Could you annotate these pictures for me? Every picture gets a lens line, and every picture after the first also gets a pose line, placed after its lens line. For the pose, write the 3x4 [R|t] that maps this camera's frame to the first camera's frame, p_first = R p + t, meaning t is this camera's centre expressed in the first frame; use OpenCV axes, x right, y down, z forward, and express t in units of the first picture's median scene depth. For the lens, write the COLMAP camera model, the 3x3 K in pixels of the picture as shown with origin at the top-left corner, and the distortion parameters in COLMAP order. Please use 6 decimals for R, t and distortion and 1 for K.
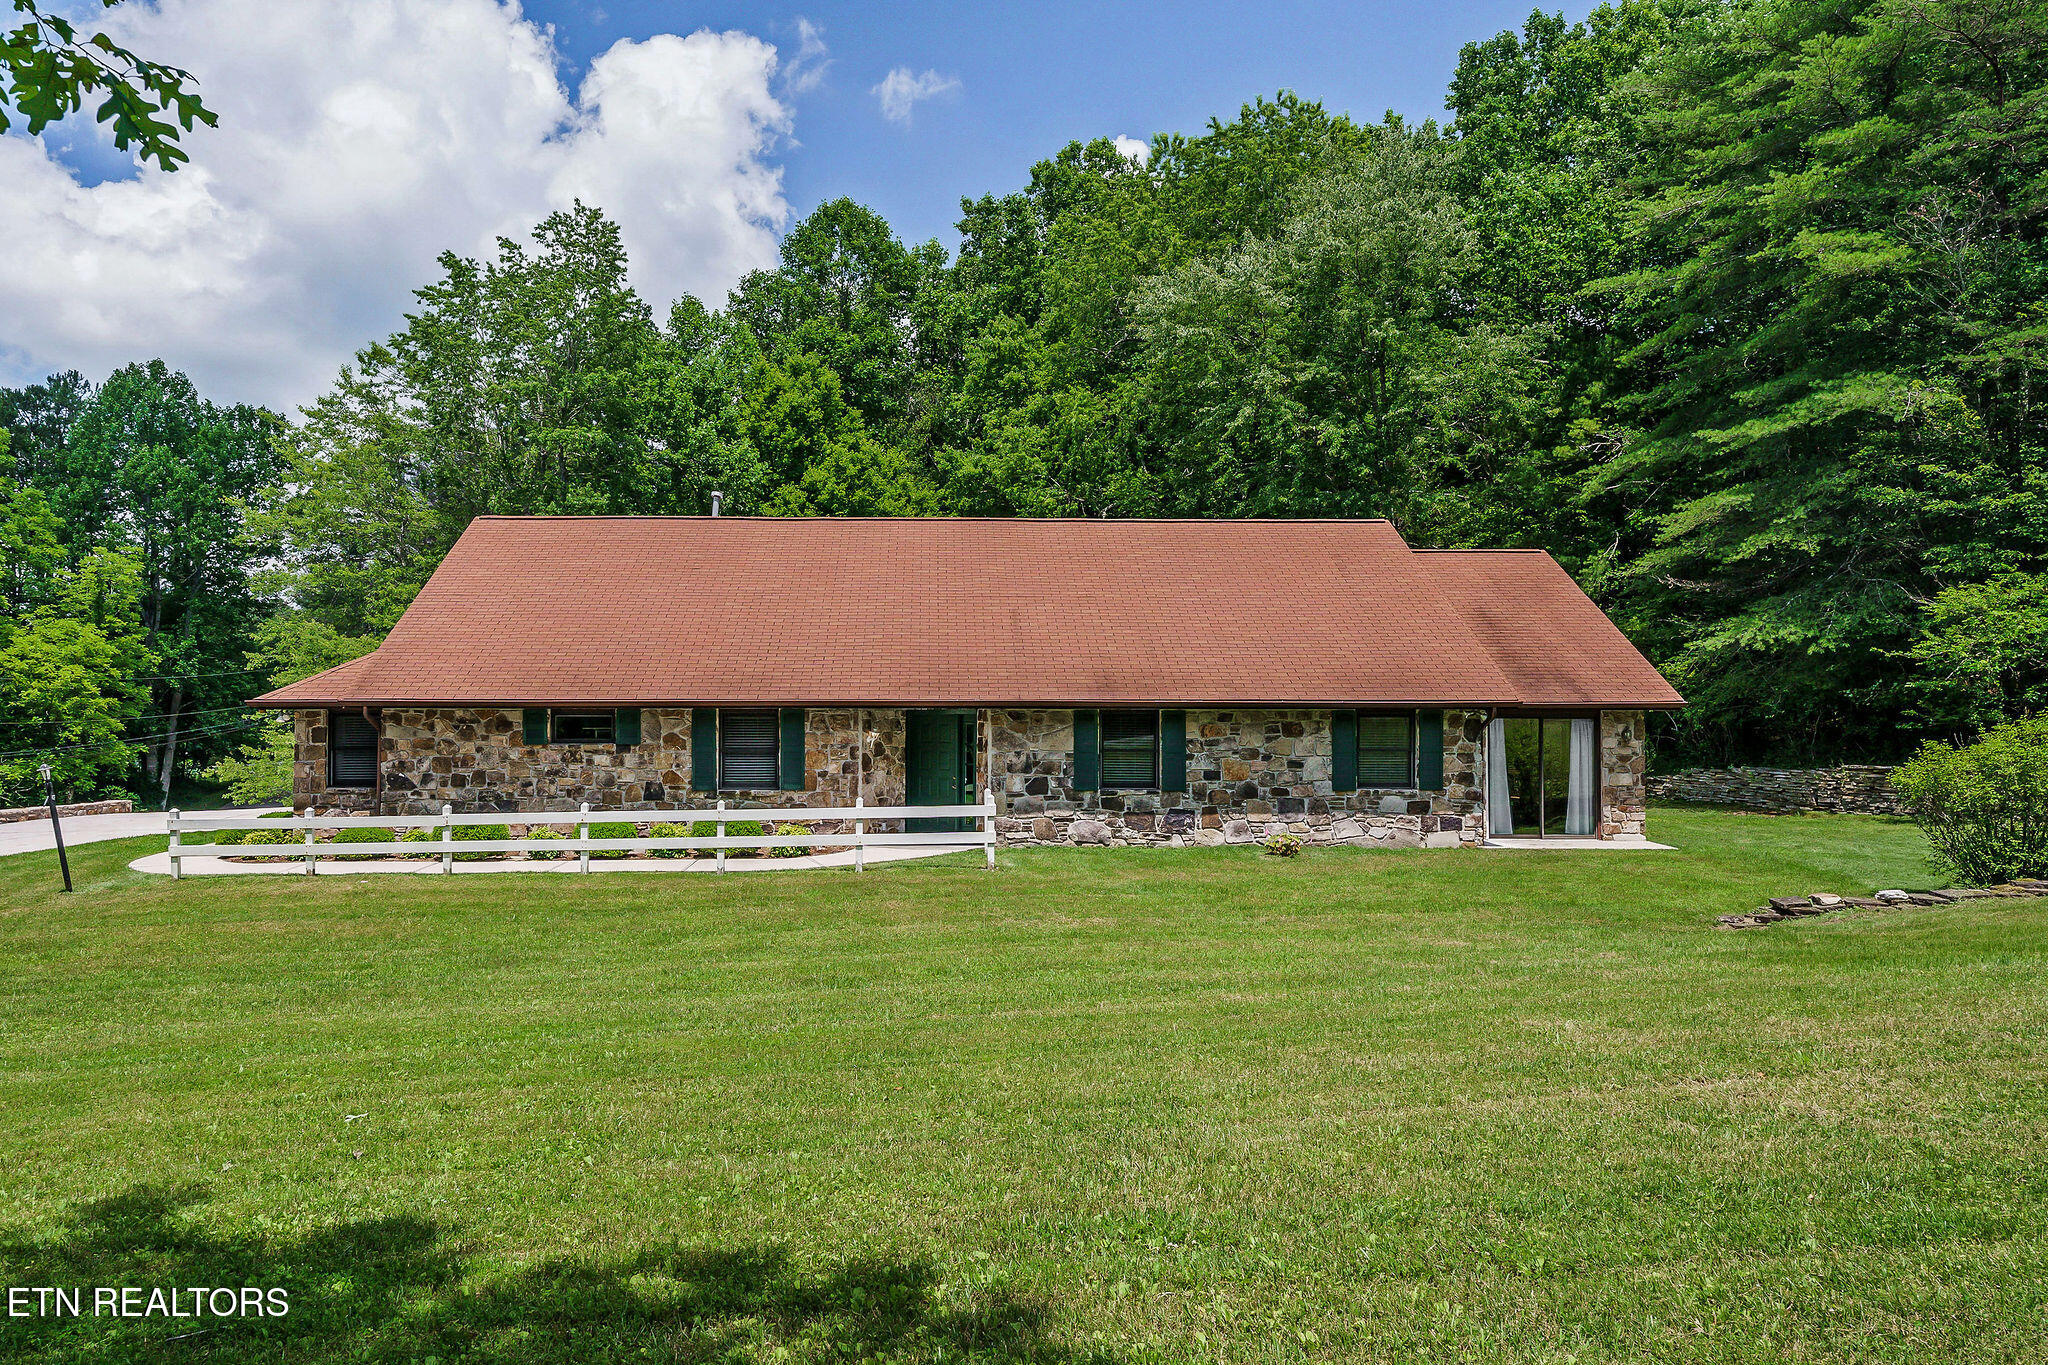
lens RADIAL K [[1440.8, 0, 986.2], [0, 1440.8, 682.4], [0, 0, 1]] dist [0.006358, 0.005105]
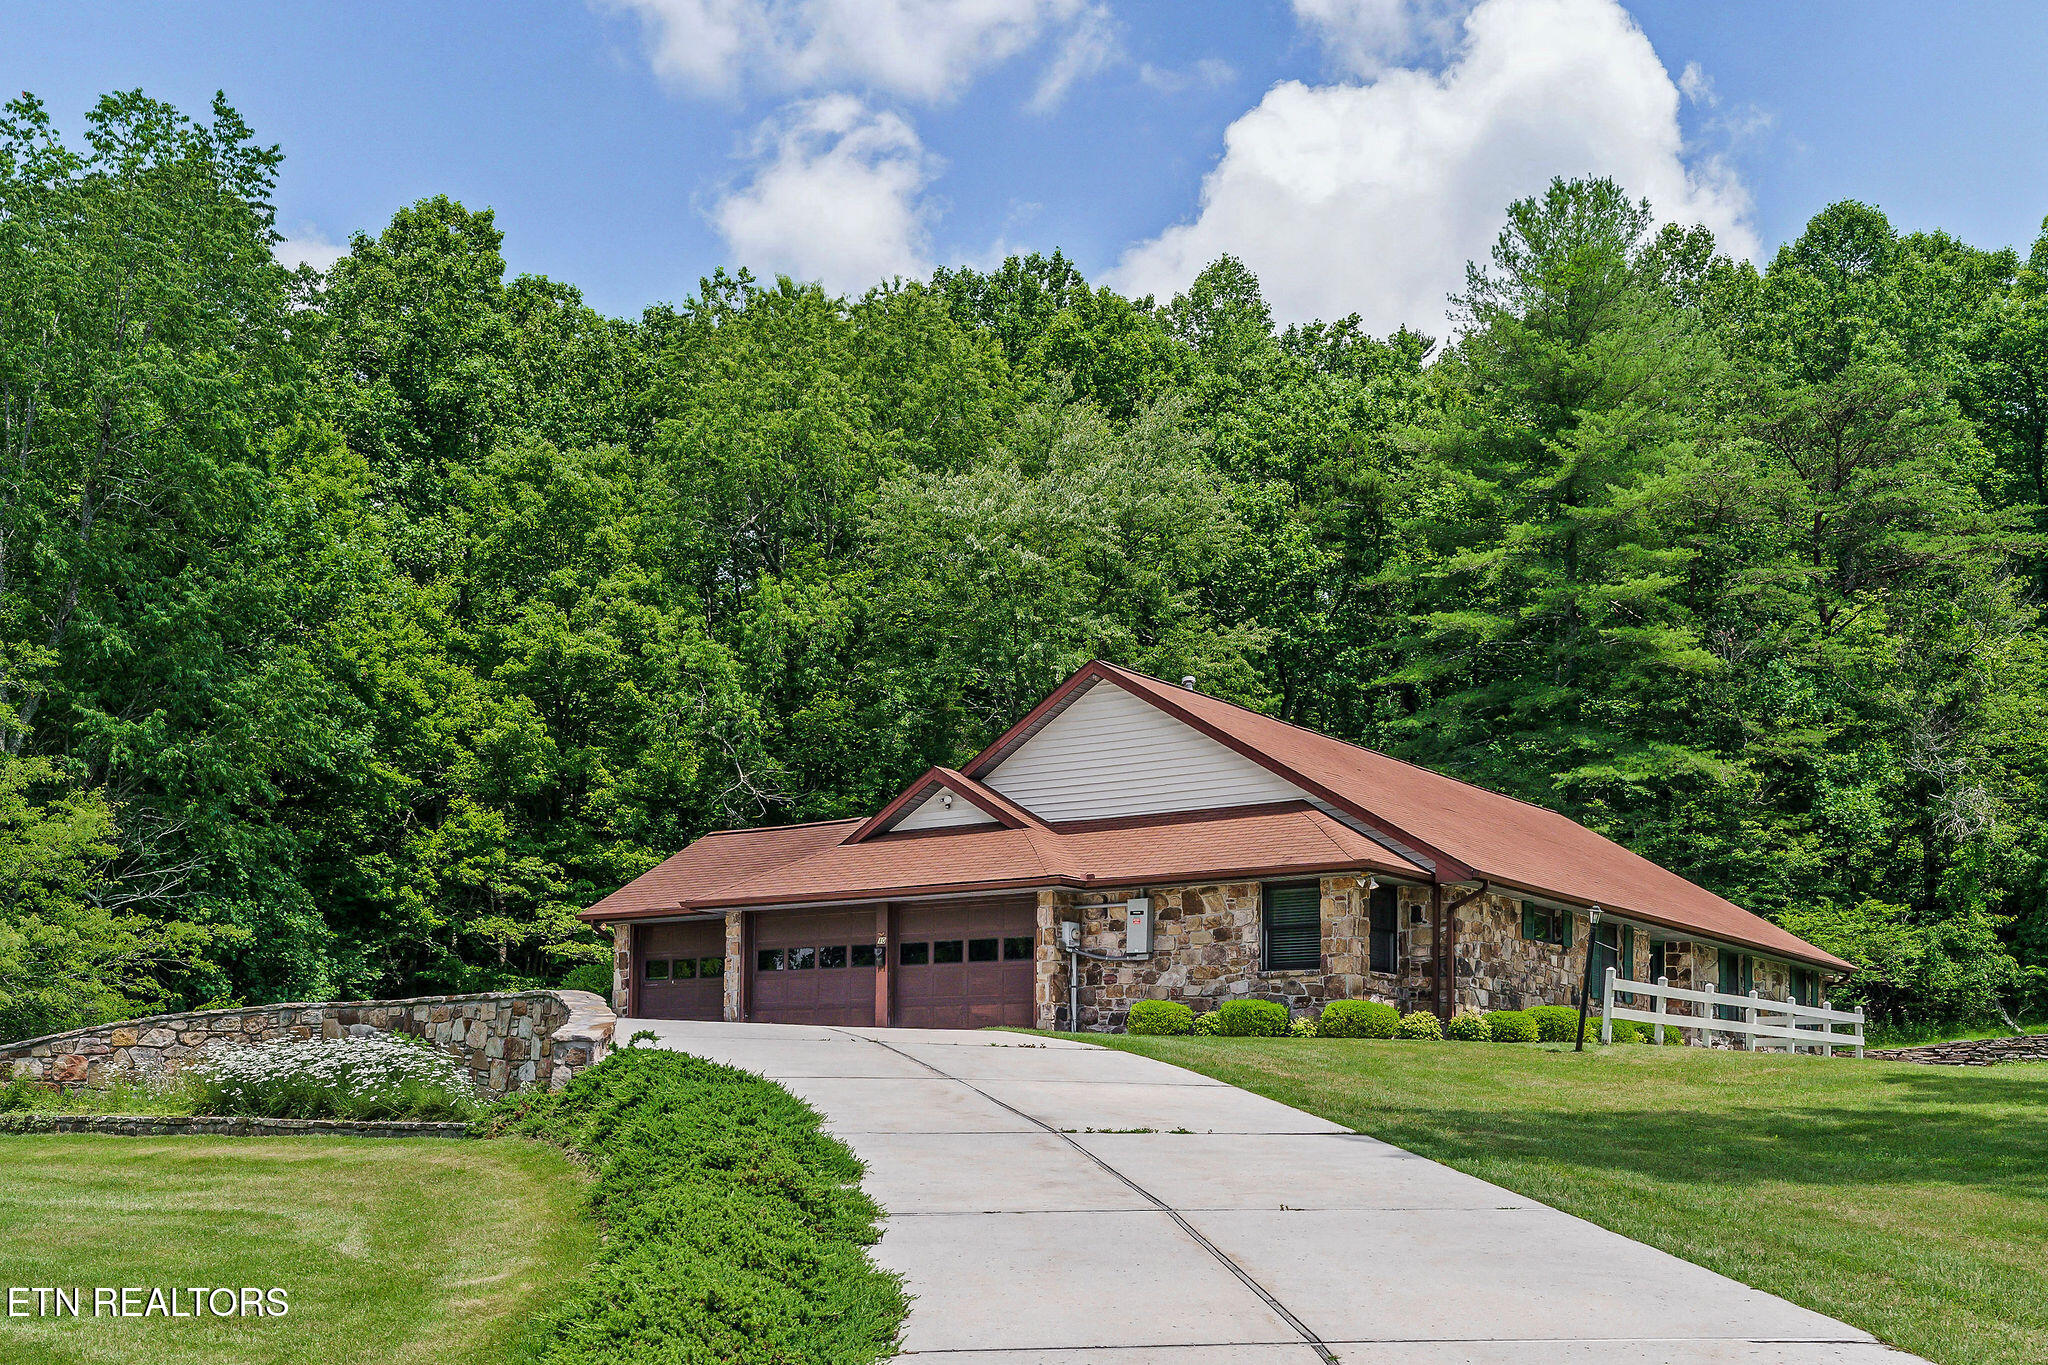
lens RADIAL K [[2118.2, 0, 1013.8], [0, 2118.2, 964.5], [0, 0, 1]] dist [0.014473, 0.000000]
pose [[0.625347, 0.073438, 0.776883, -1.577751], [-0.038252, 0.997250, -0.063478, 0.158615], [-0.779409, 0.009979, 0.626436, 0.384627]]
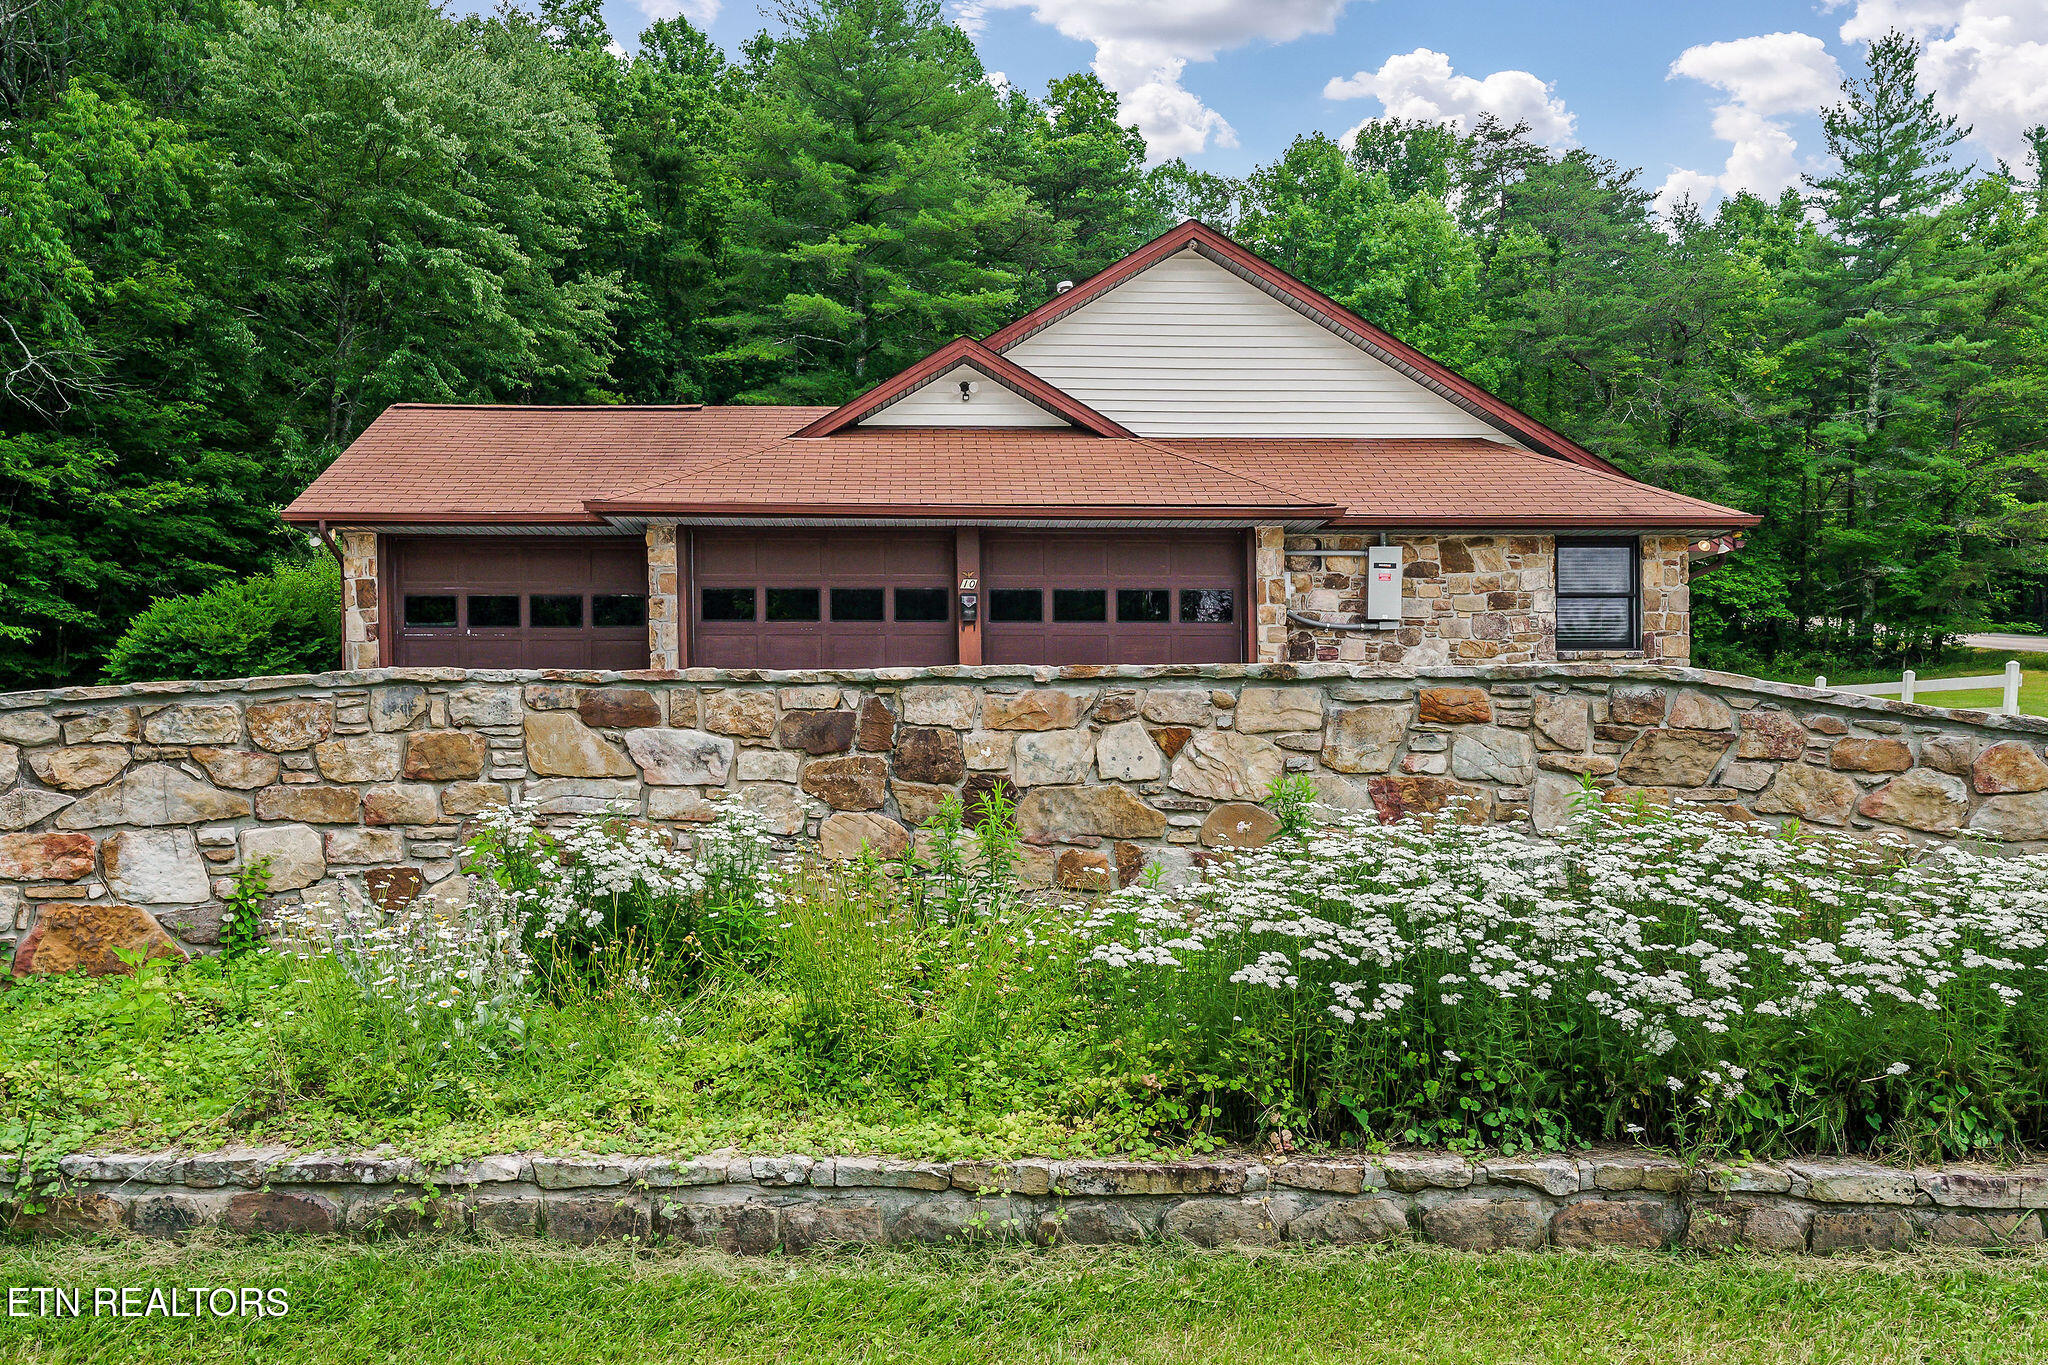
lens RADIAL K [[1500.0, 0, 965.8], [0, 1500.0, 788.4], [0, 0, 1]] dist [0.018518, -0.015220]
pose [[0.013824, -0.015480, 0.999785, -1.204337], [-0.025434, 0.999551, 0.015828, 0.136833], [-0.999581, -0.025648, 0.013424, 1.341781]]
